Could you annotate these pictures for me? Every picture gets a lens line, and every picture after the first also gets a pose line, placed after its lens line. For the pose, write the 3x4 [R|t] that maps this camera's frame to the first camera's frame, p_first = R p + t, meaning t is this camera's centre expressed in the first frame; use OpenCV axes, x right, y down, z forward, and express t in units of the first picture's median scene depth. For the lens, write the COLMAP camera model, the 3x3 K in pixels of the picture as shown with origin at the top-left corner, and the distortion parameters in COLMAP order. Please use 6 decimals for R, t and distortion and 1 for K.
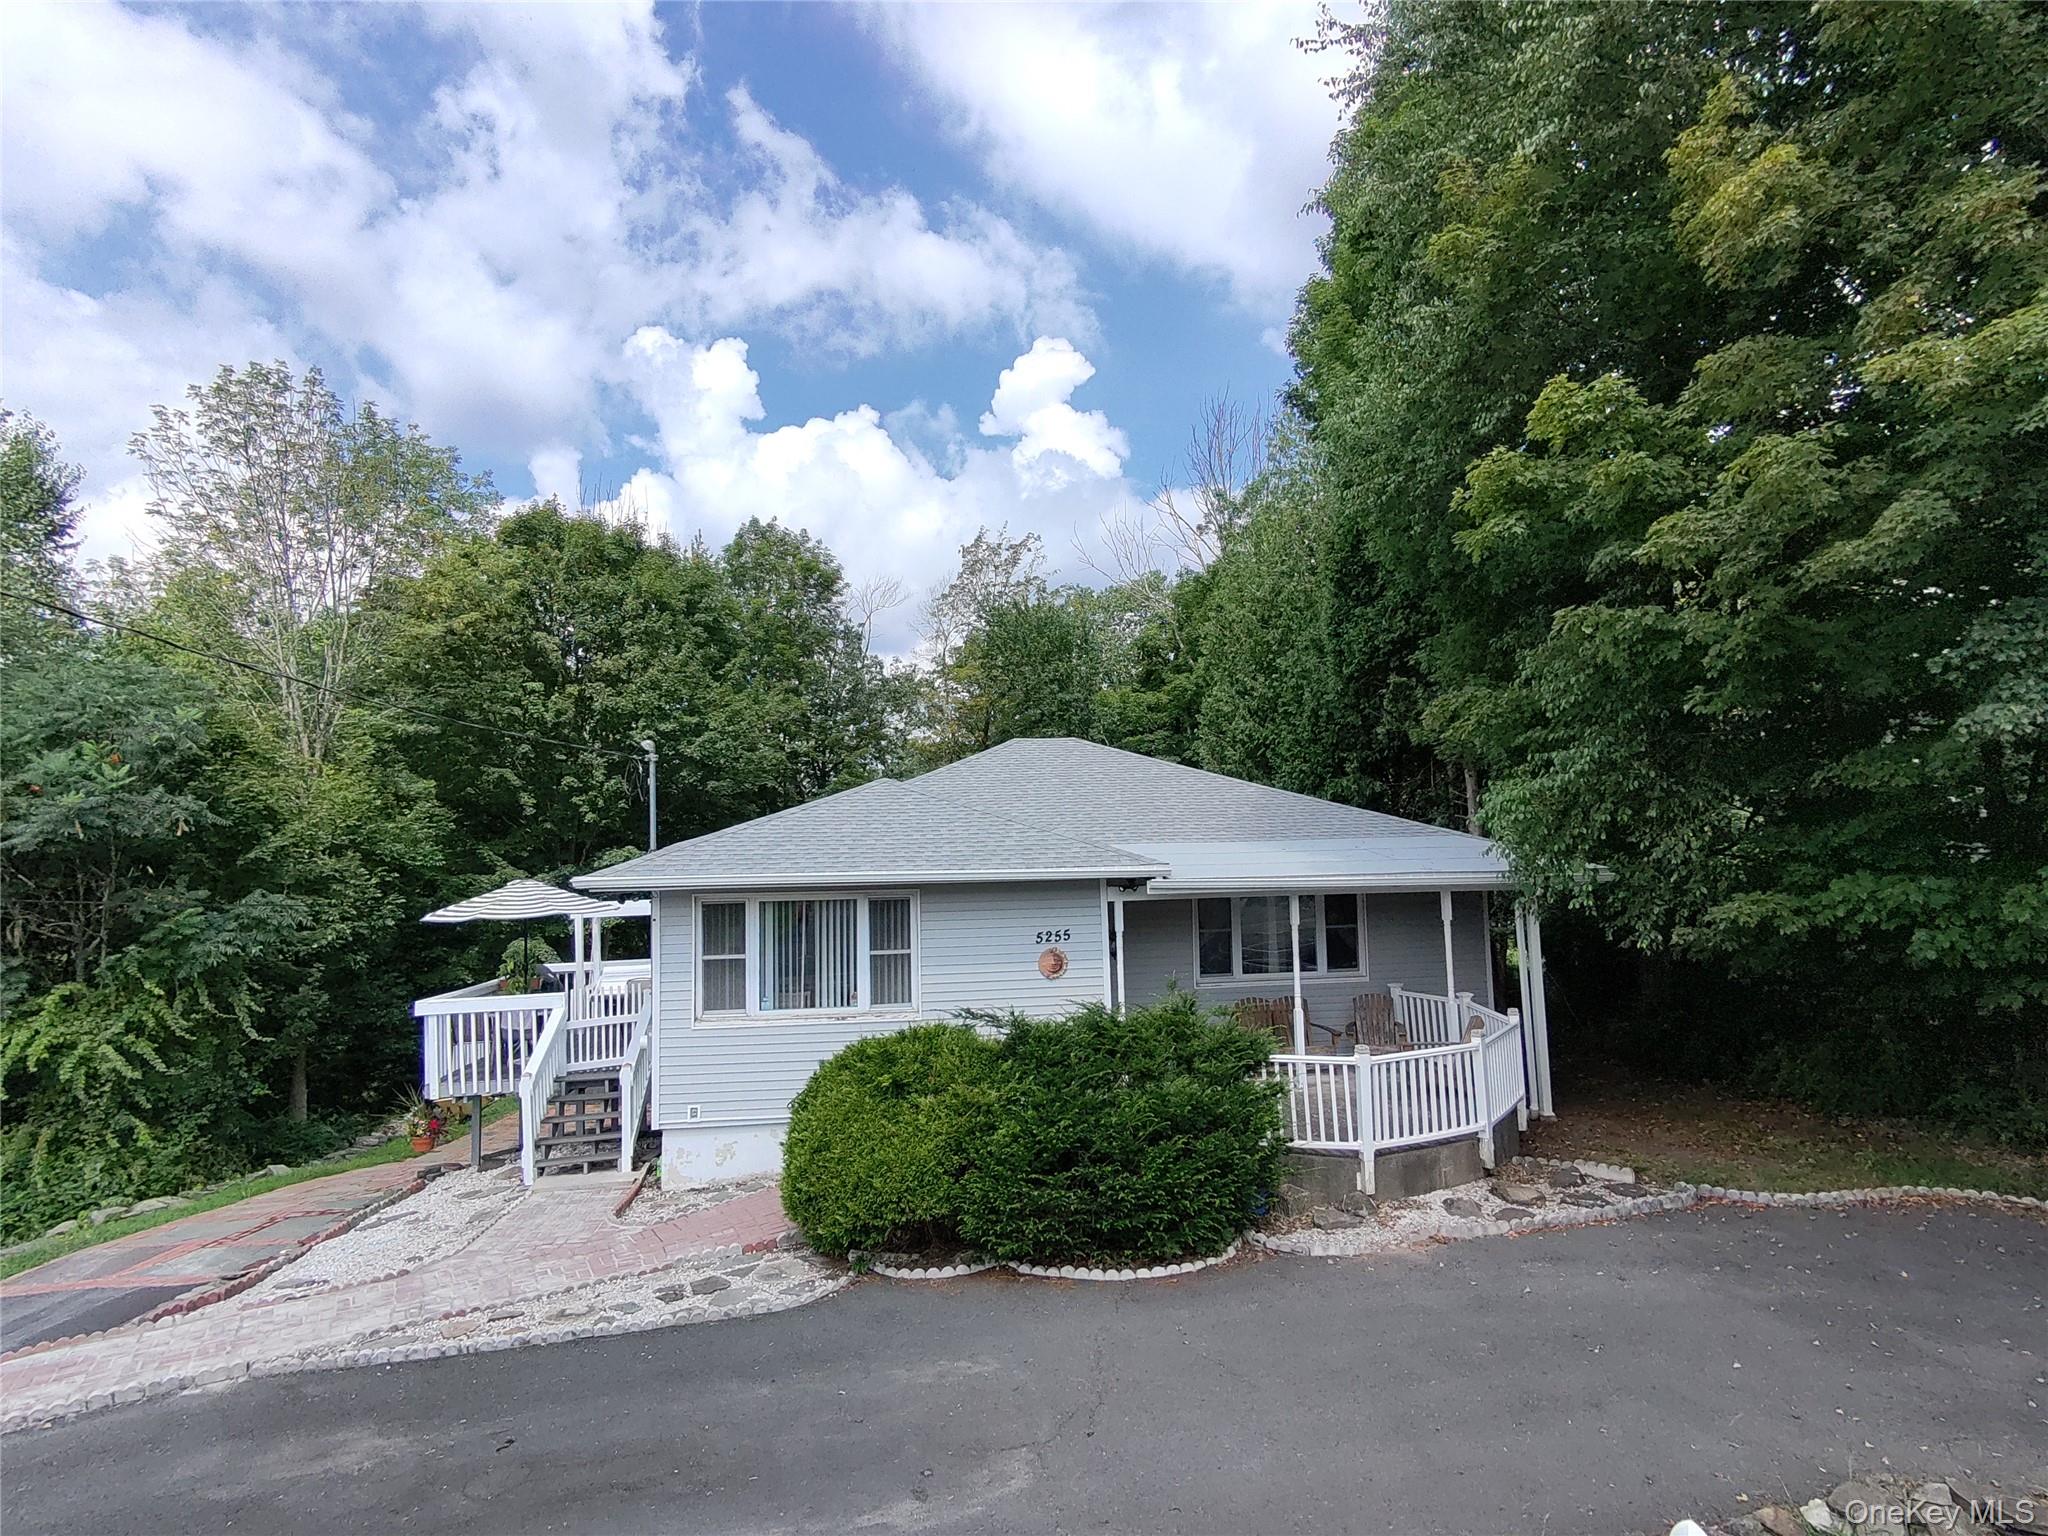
lens RADIAL K [[1100.3, 0, 1040.7], [0, 1100.3, 773.7], [0, 0, 1]] dist [0.005345, -0.005556]
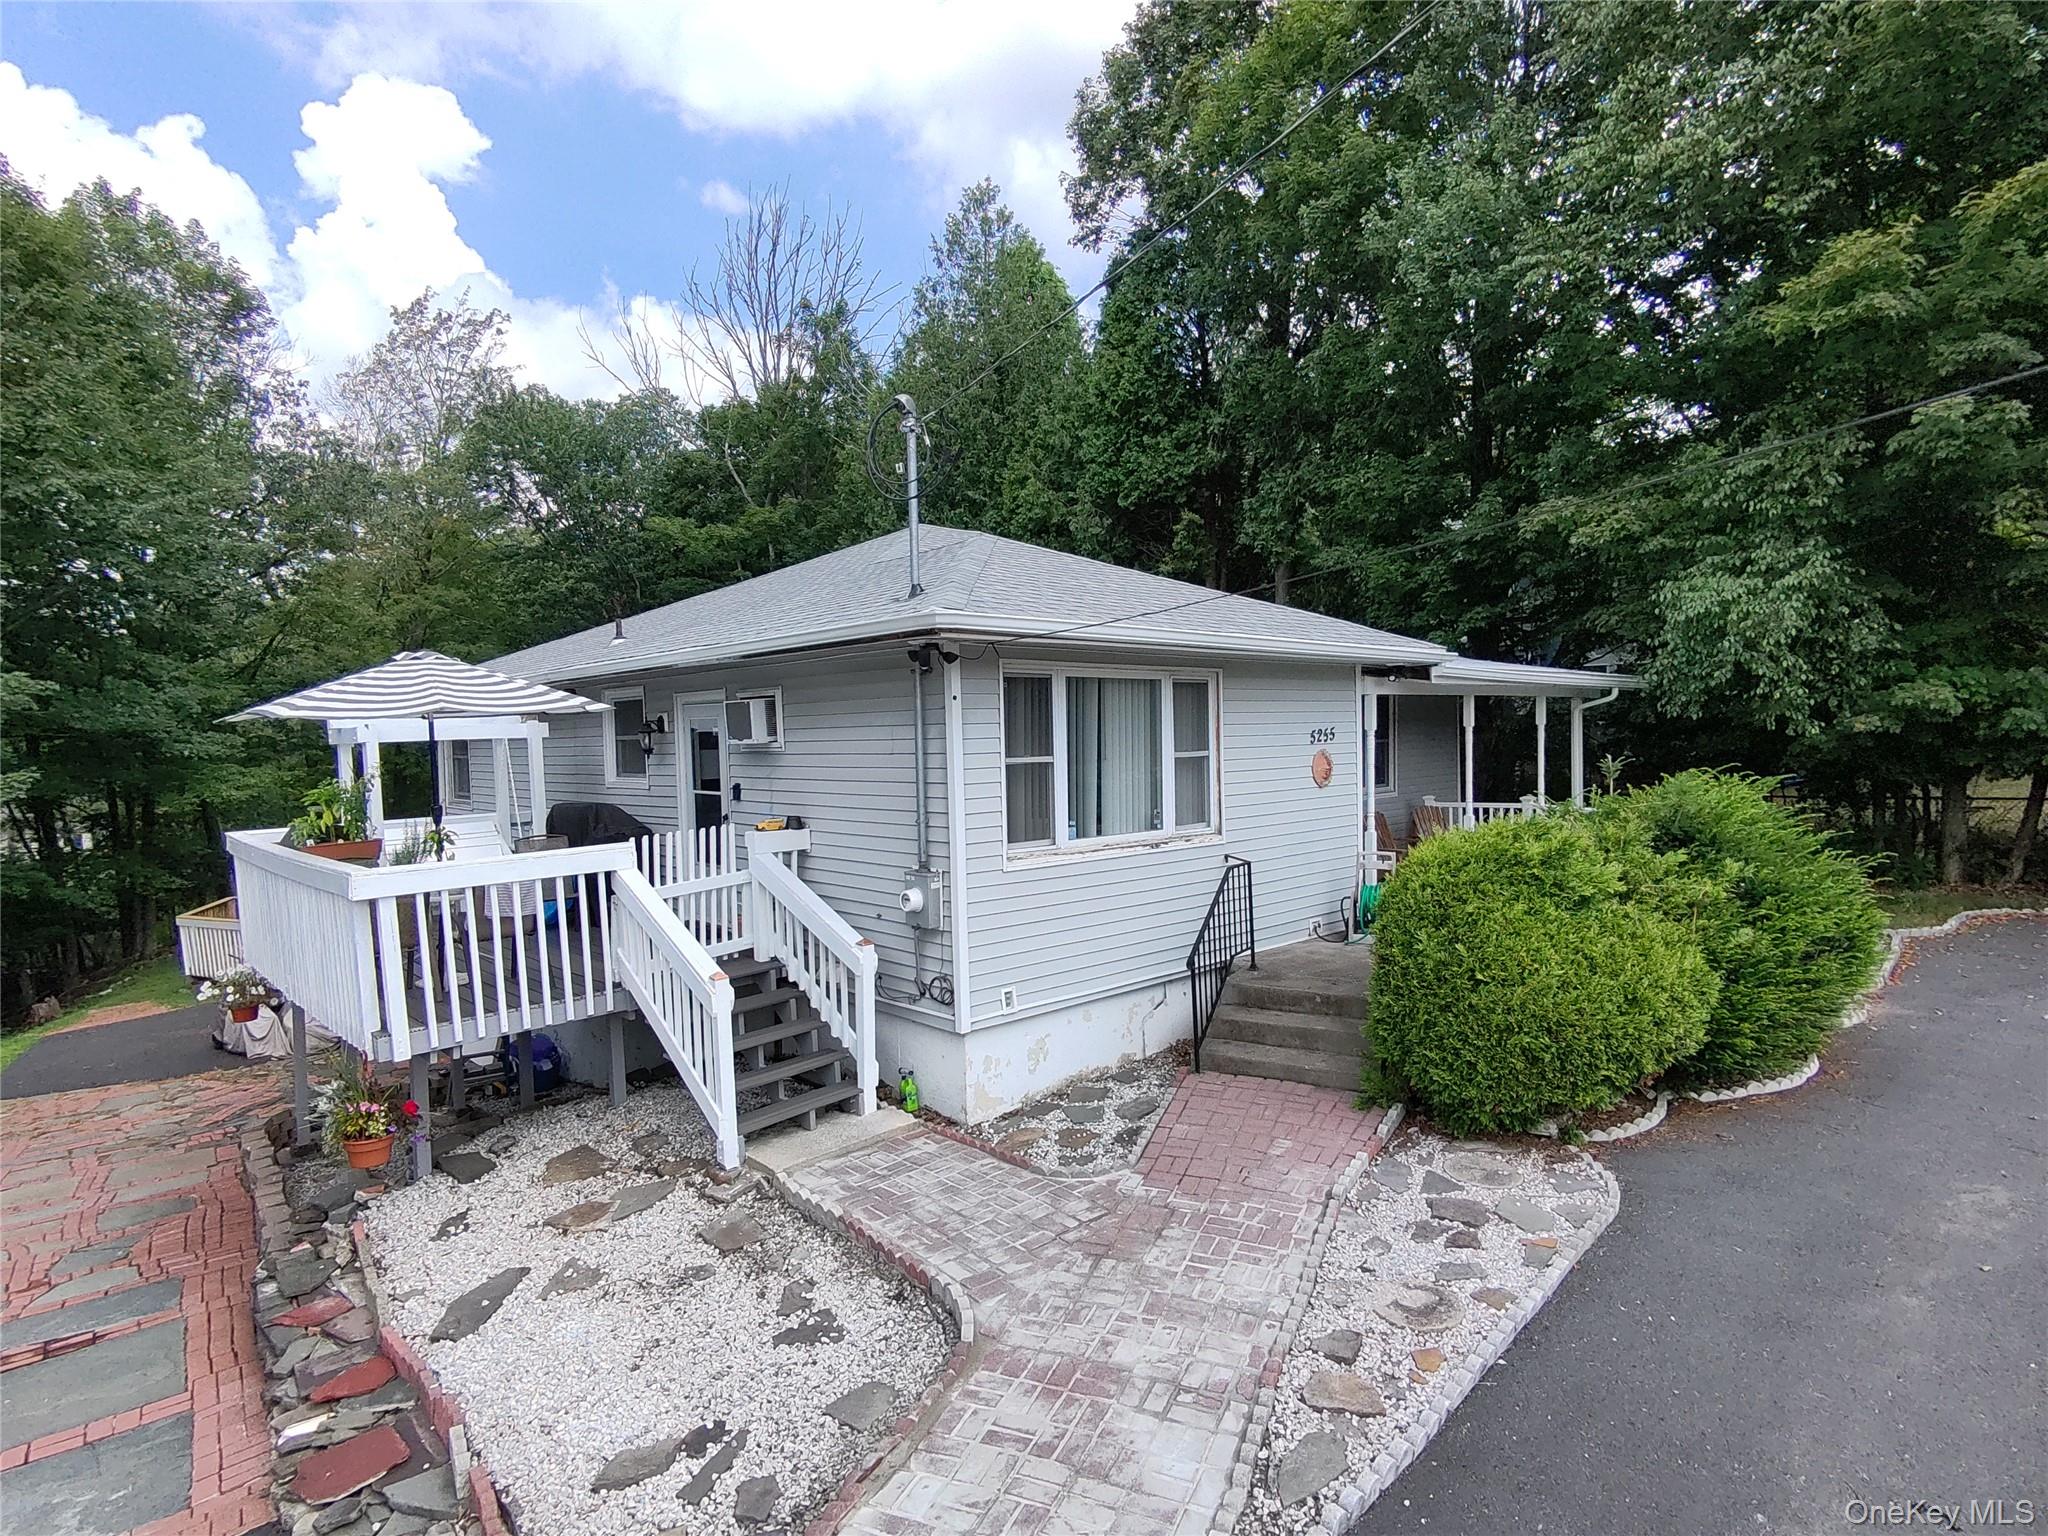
lens RADIAL K [[1100.3, 0, 1046.6], [0, 1100.3, 765.2], [0, 0, 1]] dist [0.005345, -0.005556]
pose [[0.820097, -0.015415, 0.572017, -0.627268], [-0.039070, 0.995796, 0.082850, 0.111757], [-0.570890, -0.090293, 0.816047, 0.452433]]
